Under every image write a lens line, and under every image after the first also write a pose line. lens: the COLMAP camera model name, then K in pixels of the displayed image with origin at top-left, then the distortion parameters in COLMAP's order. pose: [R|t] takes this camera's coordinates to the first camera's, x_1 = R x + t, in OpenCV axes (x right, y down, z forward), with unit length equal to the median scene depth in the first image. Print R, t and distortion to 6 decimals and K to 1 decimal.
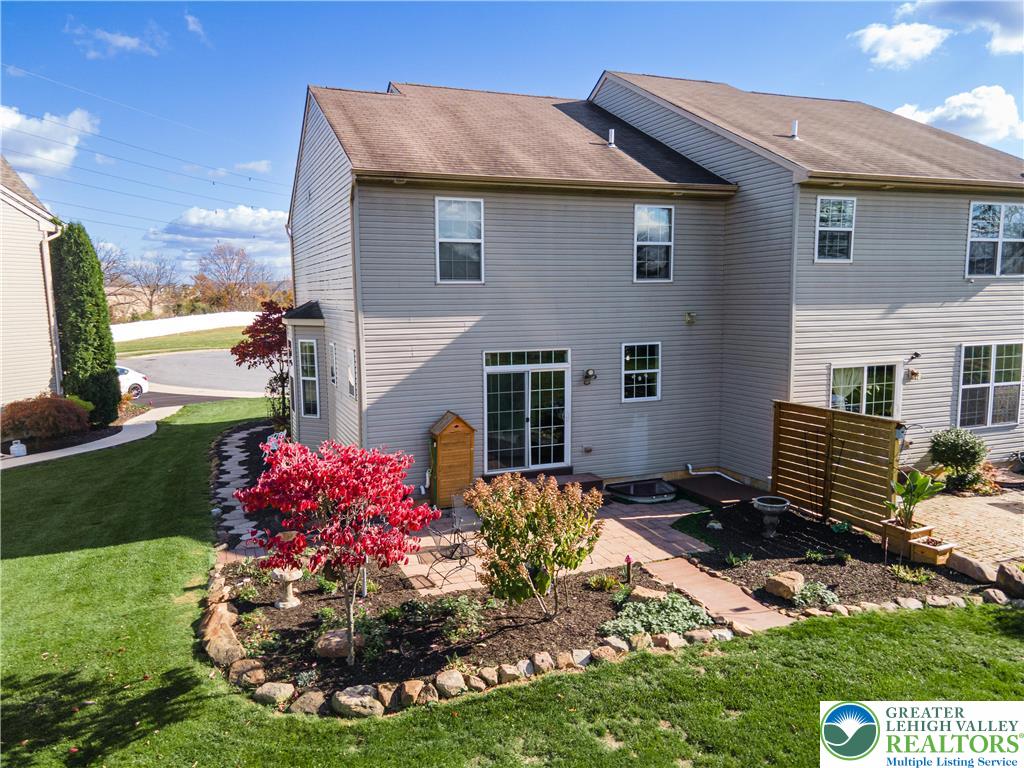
lens RADIAL K [[743.8, 0, 501.0], [0, 743.8, 386.5], [0, 0, 1]] dist [0.041647, 0.005833]
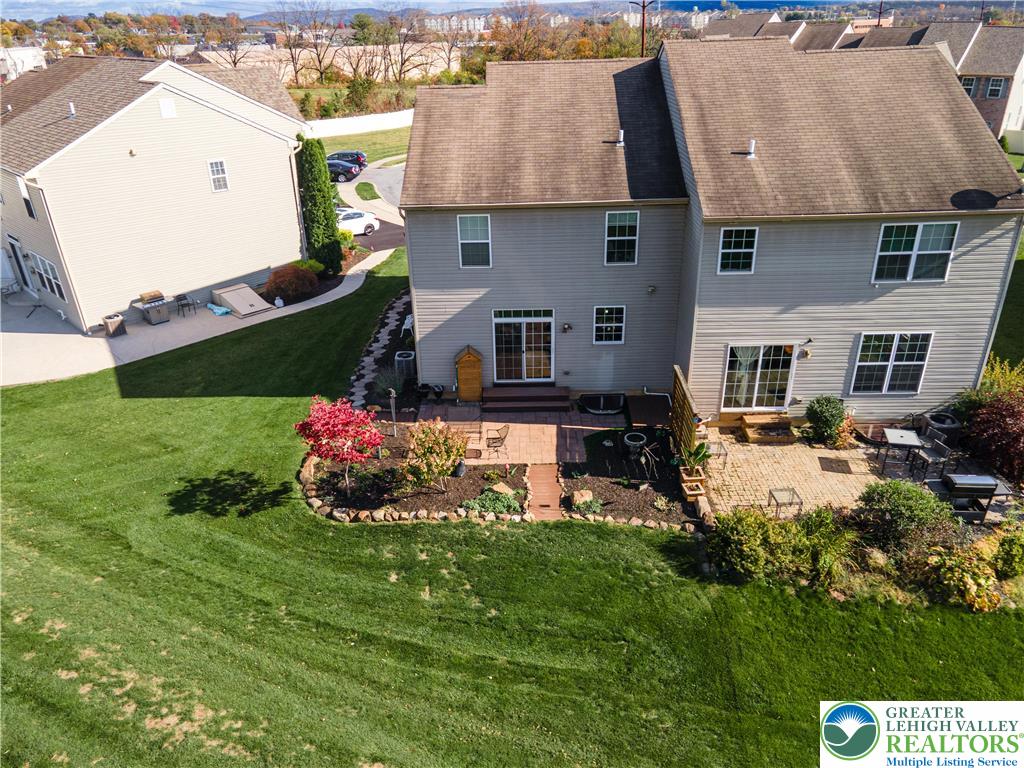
lens RADIAL K [[743.8, 0, 501.0], [0, 743.8, 386.5], [0, 0, 1]] dist [0.041647, 0.005833]
pose [[0.921536, 0.156790, -0.355230, 0.602337], [-0.030395, 0.941172, 0.336558, -0.441938], [0.387101, -0.299353, 0.872090, -0.422962]]
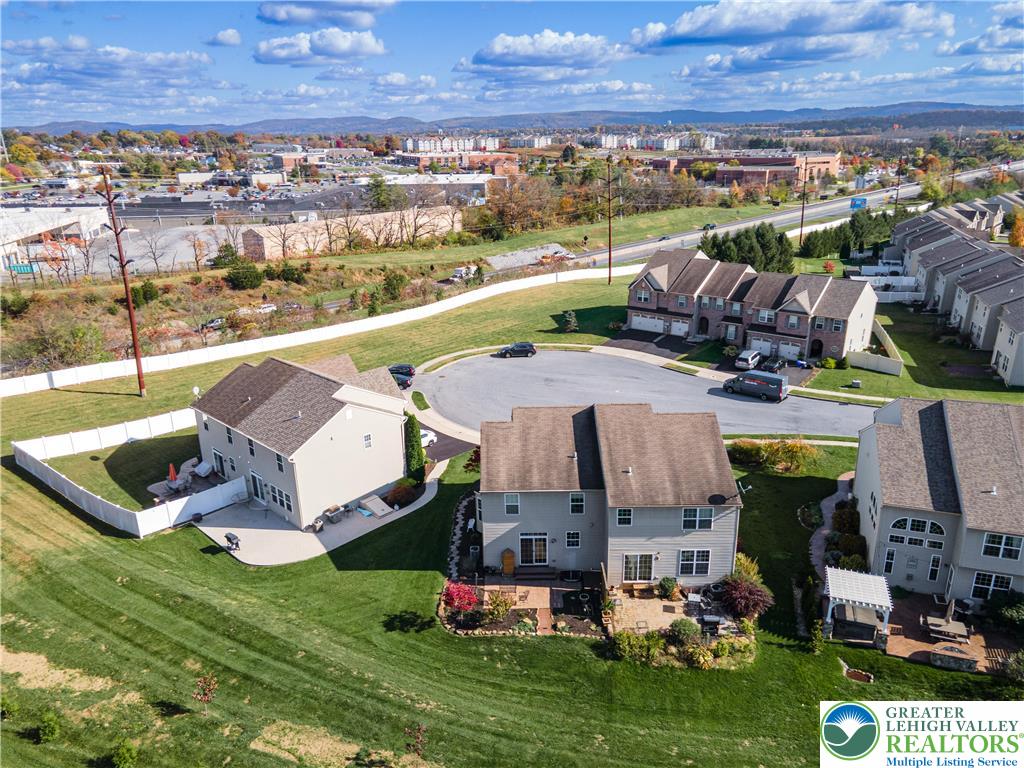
lens RADIAL K [[758.0, 0, 493.2], [0, 758.0, 386.5], [0, 0, 1]] dist [0.037080, -0.002194]
pose [[0.924089, 0.114588, -0.364593, 1.107293], [-0.032321, 0.974007, 0.224199, -1.544470], [0.380807, -0.195396, 0.903773, -2.151053]]
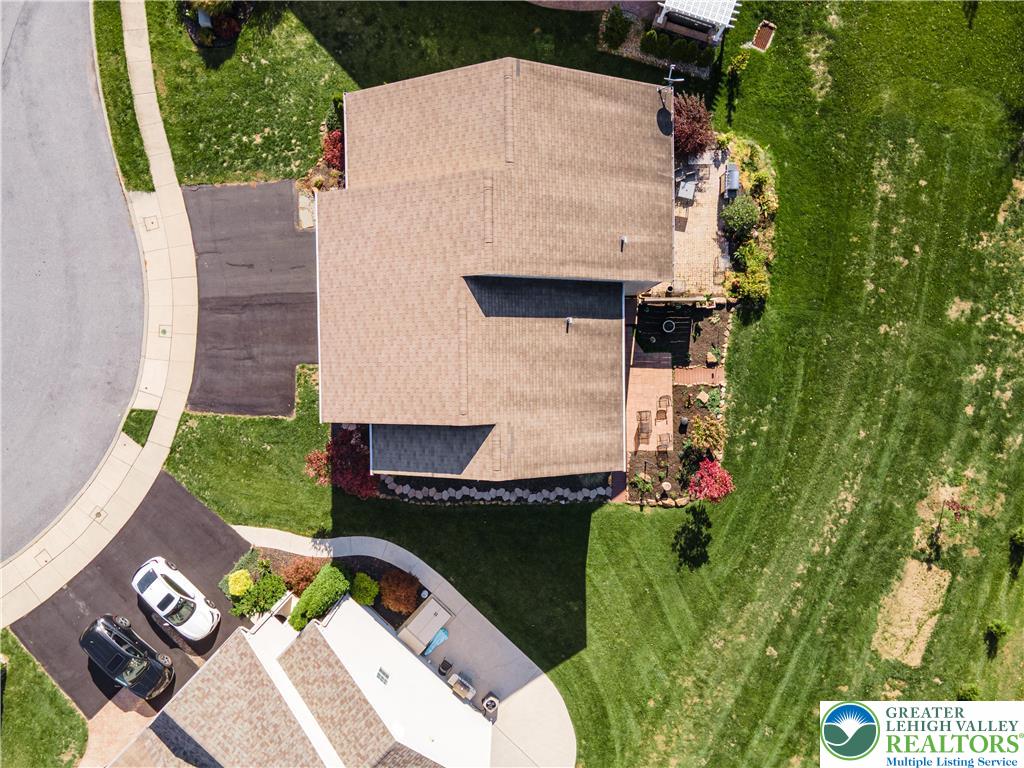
lens RADIAL K [[740.4, 0, 512.0], [0, 740.4, 384.0], [0, 0, 1]] dist [0.041245, 0.001861]
pose [[0.357804, -0.933725, -0.011586, -0.030662], [0.115703, 0.032019, 0.992768, -2.591875], [-0.926601, -0.356557, 0.119491, 1.068767]]
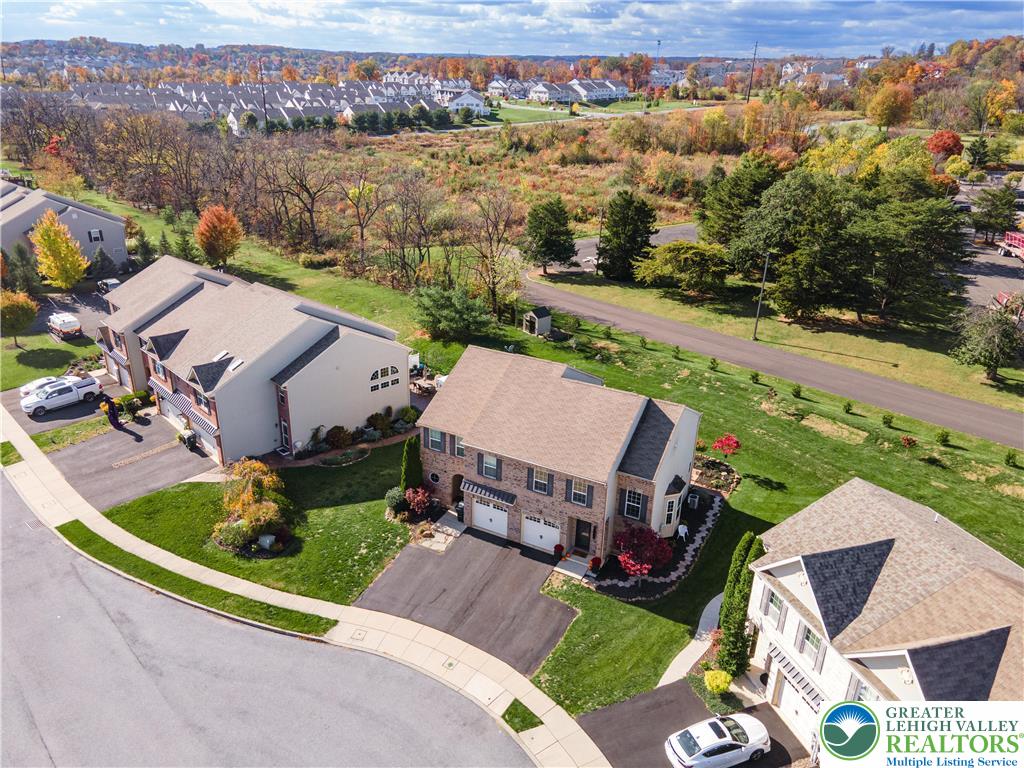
lens RADIAL K [[747.2, 0, 502.8], [0, 747.2, 385.7], [0, 0, 1]] dist [0.022544, 0.001265]
pose [[-0.643397, -0.309936, 0.699986, -2.140123], [0.072580, 0.885562, 0.458817, -2.200187], [-0.762084, 0.346006, -0.547273, 3.721734]]
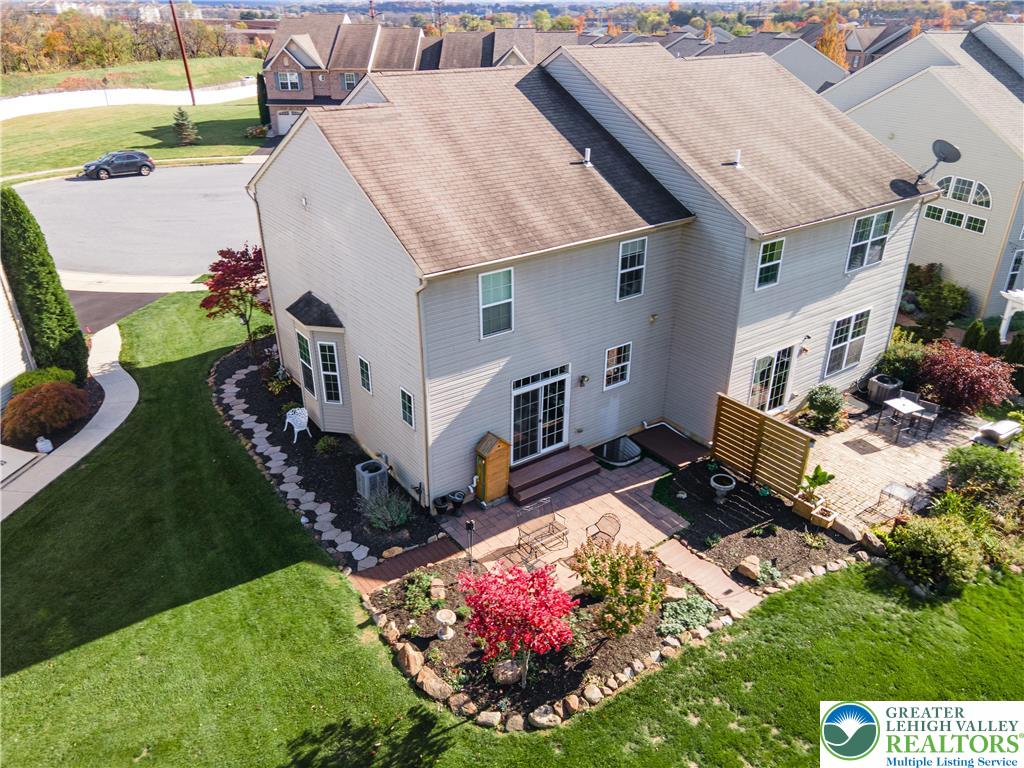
lens RADIAL K [[743.8, 0, 501.0], [0, 743.8, 386.5], [0, 0, 1]] dist [0.041647, 0.005833]
pose [[0.970617, -0.102261, 0.217818, -0.330959], [0.023573, 0.941261, 0.336857, -0.484465], [-0.239470, -0.321824, 0.916015, -0.155806]]
